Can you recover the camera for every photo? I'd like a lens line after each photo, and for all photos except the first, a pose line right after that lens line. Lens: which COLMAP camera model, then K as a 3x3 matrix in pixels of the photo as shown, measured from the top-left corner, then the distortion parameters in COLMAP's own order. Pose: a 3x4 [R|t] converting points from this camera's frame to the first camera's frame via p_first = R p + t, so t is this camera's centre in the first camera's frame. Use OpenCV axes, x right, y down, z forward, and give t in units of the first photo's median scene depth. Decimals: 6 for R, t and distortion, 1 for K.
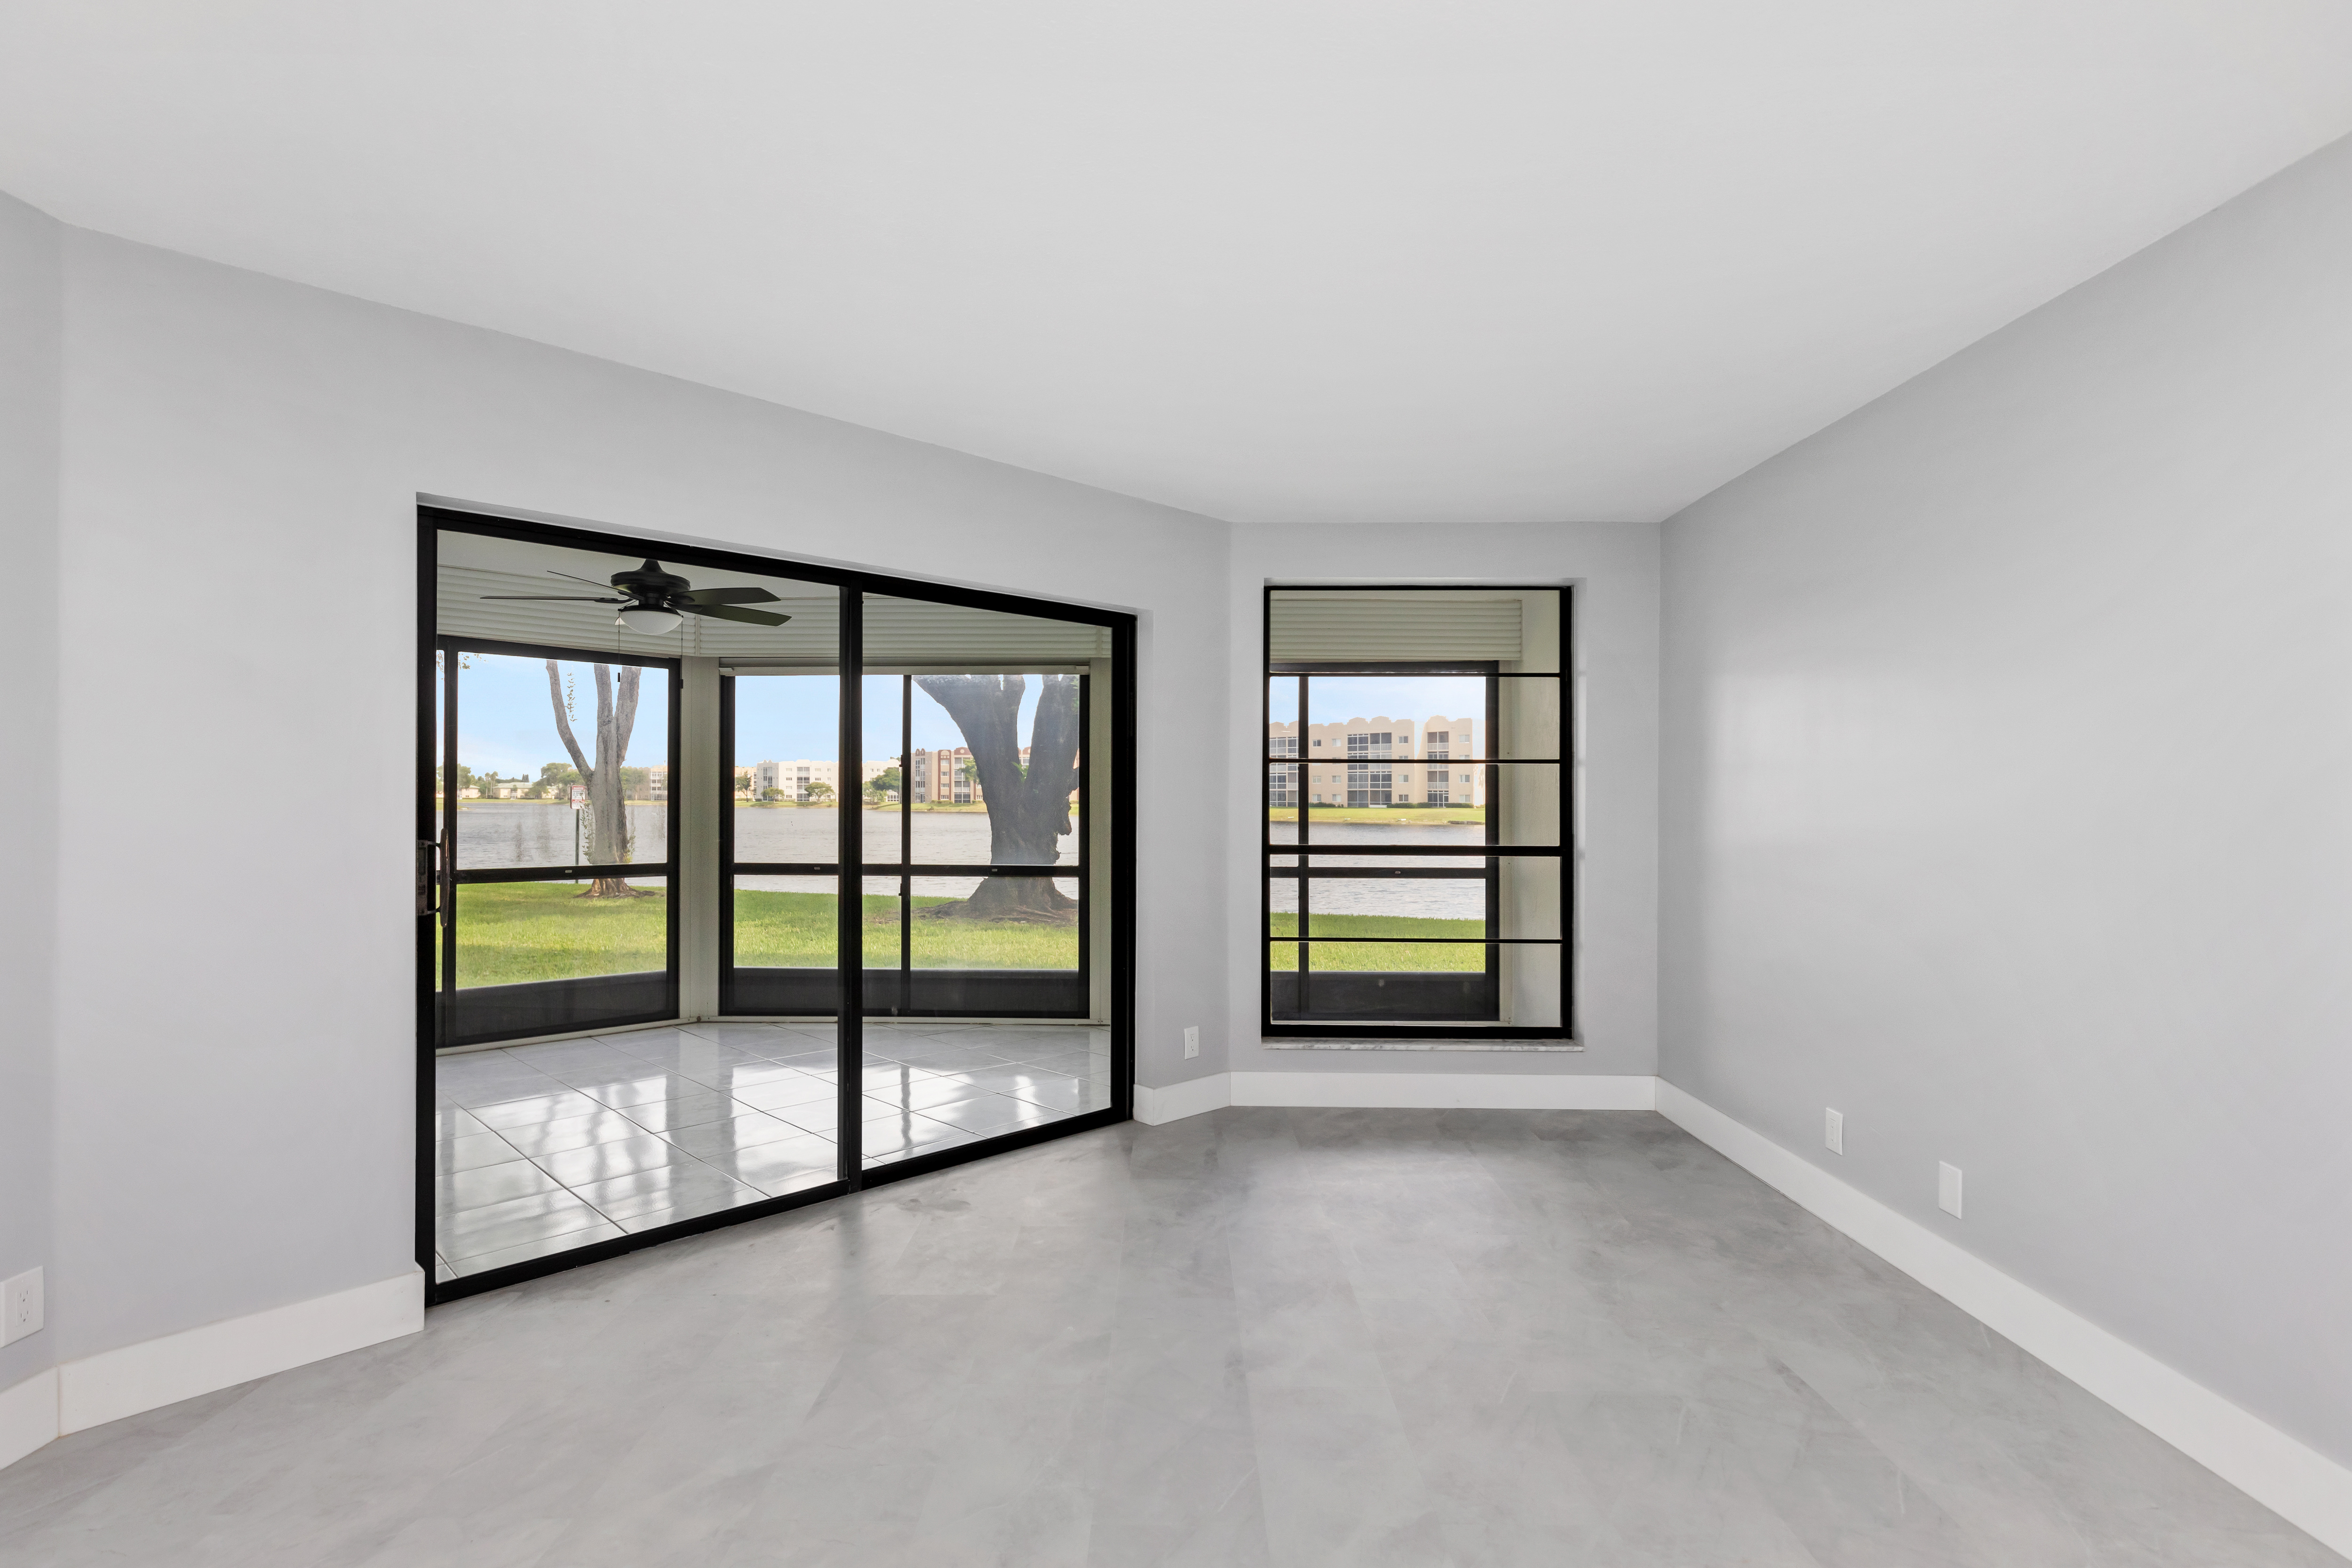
lens RADIAL K [[1125.6, 0, 1176.0], [0, 1125.6, 784.0], [0, 0, 1]] dist [-0.020618, 0.000670]
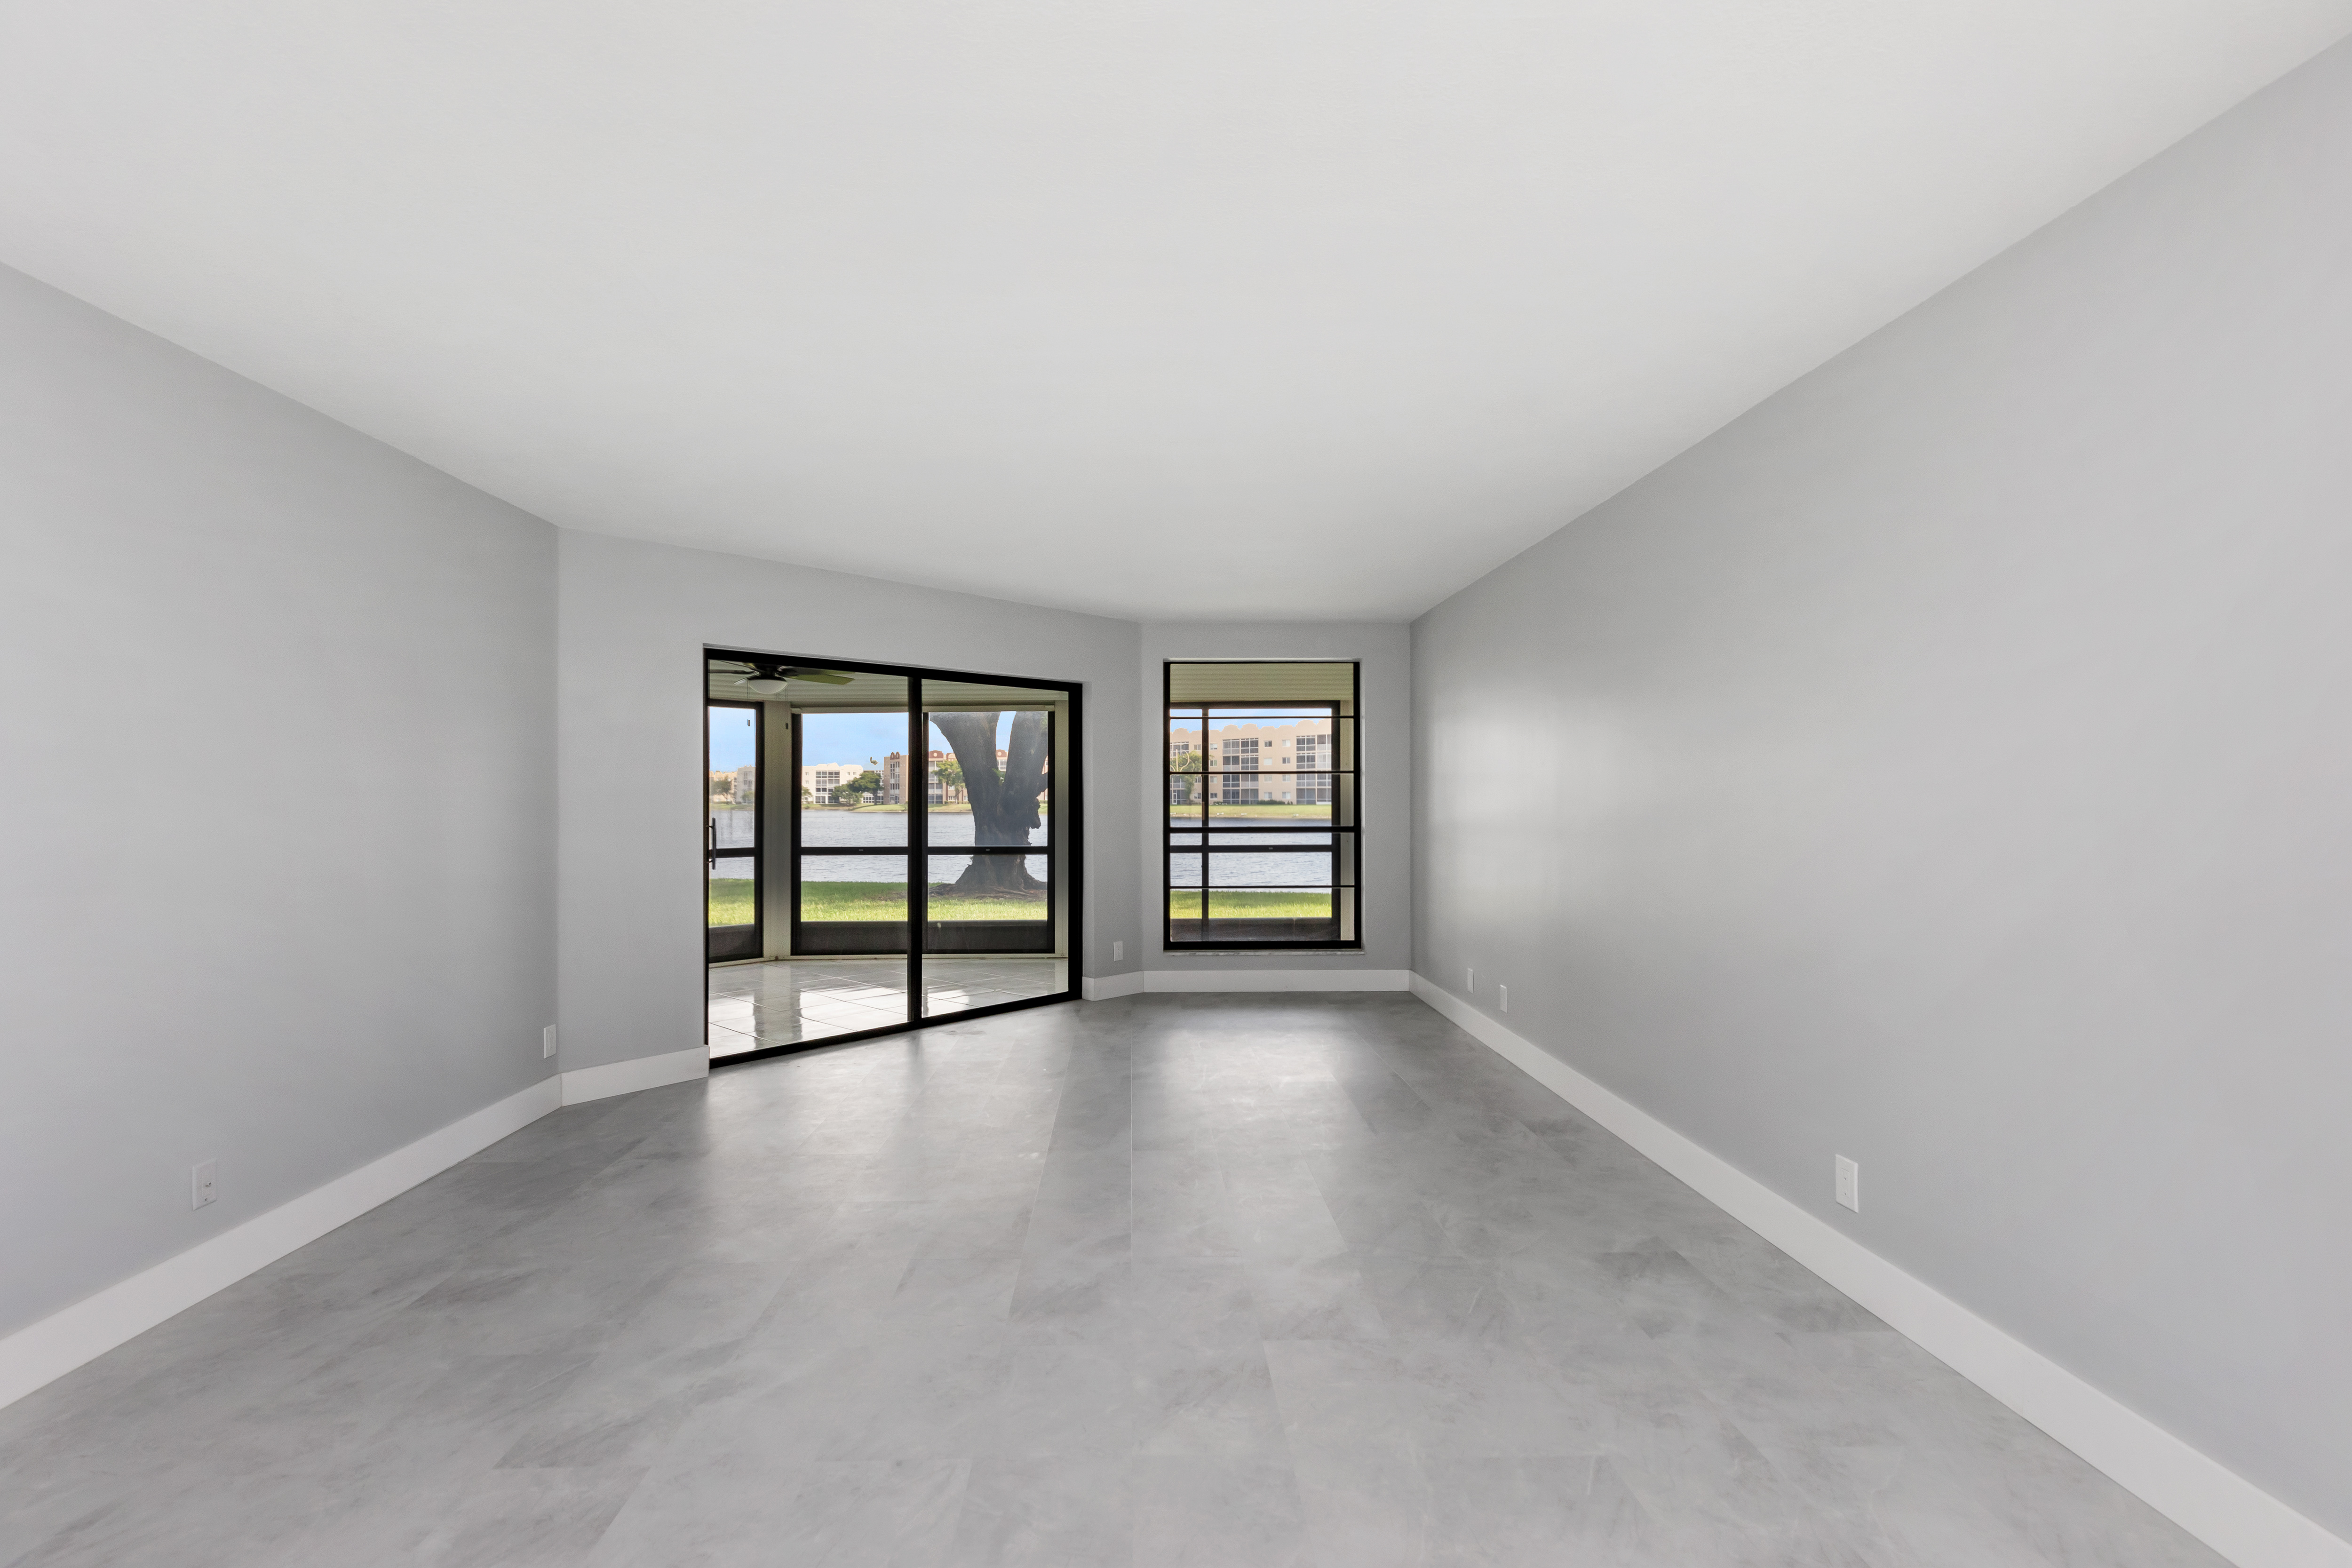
lens RADIAL K [[1076.5, 0, 1164.4], [0, 1076.5, 782.1], [0, 0, 1]] dist [0.002118, 0.000089]
pose [[0.999700, -0.008688, 0.022913, 0.033051], [0.008720, 0.999961, -0.001300, -0.005031], [-0.022901, 0.001500, 0.999737, -0.379103]]
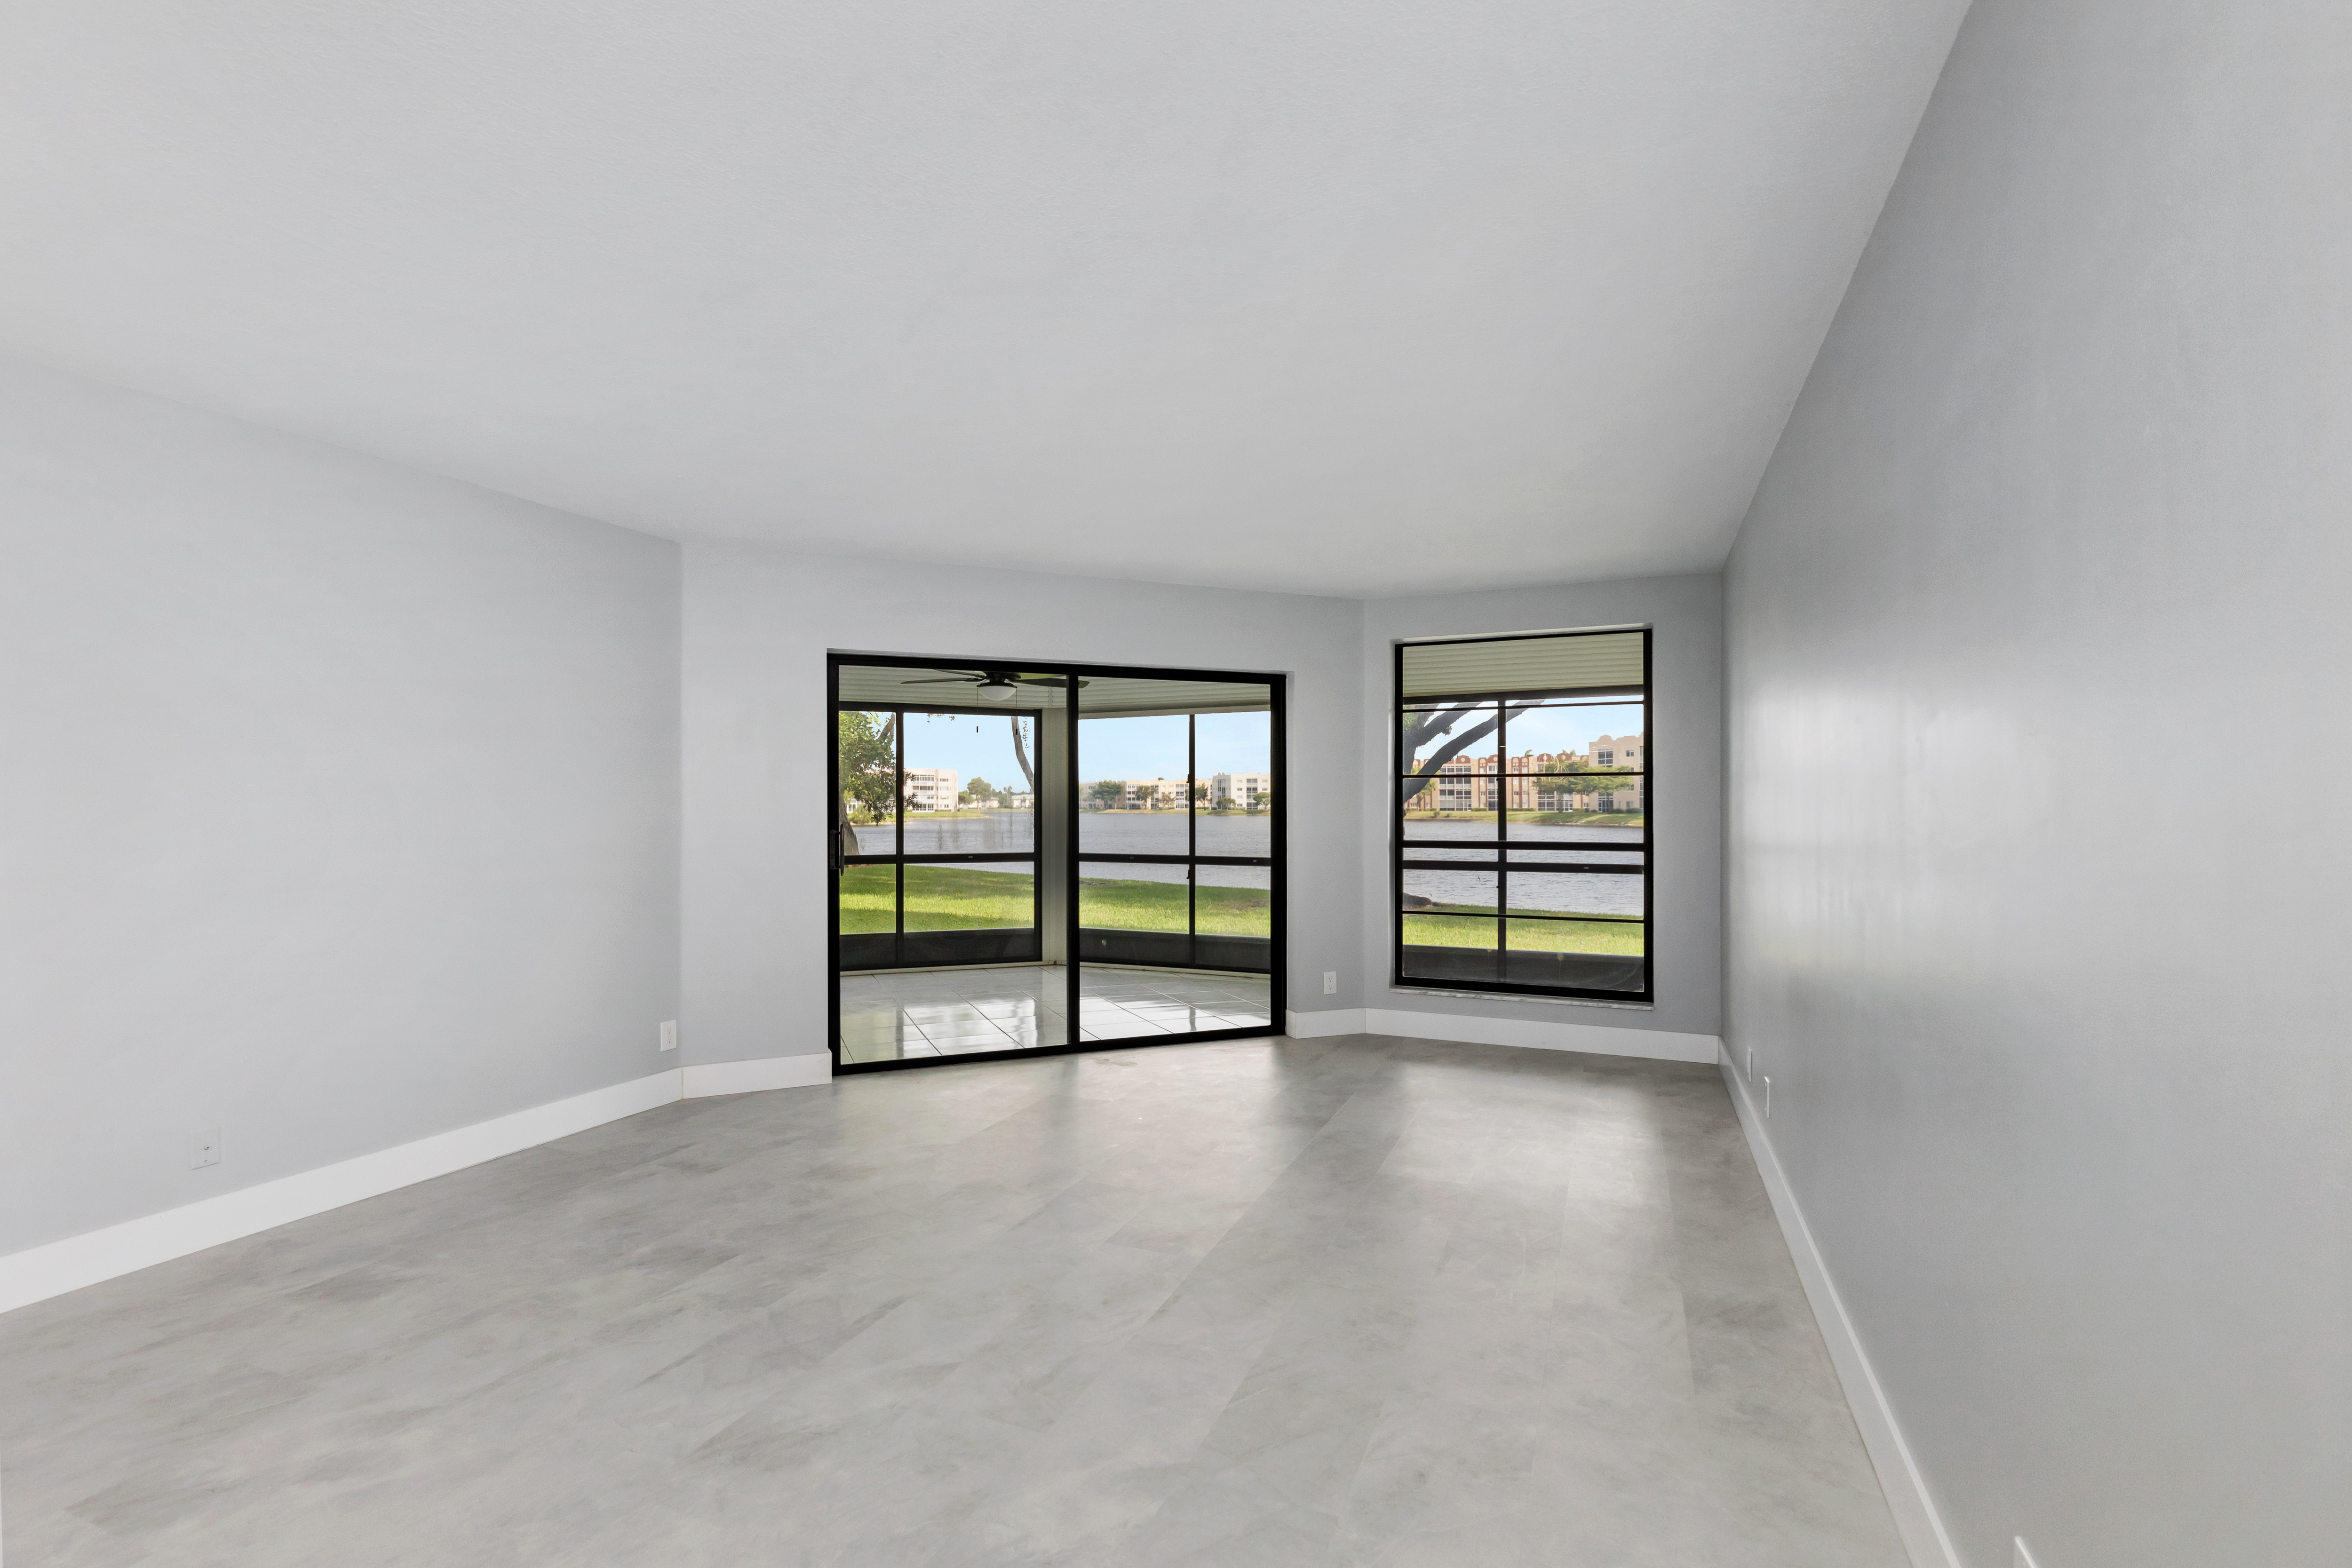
lens RADIAL K [[1076.5, 0, 1164.4], [0, 1076.5, 782.1], [0, 0, 1]] dist [0.002118, 0.000089]
pose [[0.918644, -0.013582, -0.394853, 0.252488], [0.009783, 0.999884, -0.011631, -0.001613], [0.394965, 0.006822, 0.918671, -0.208806]]
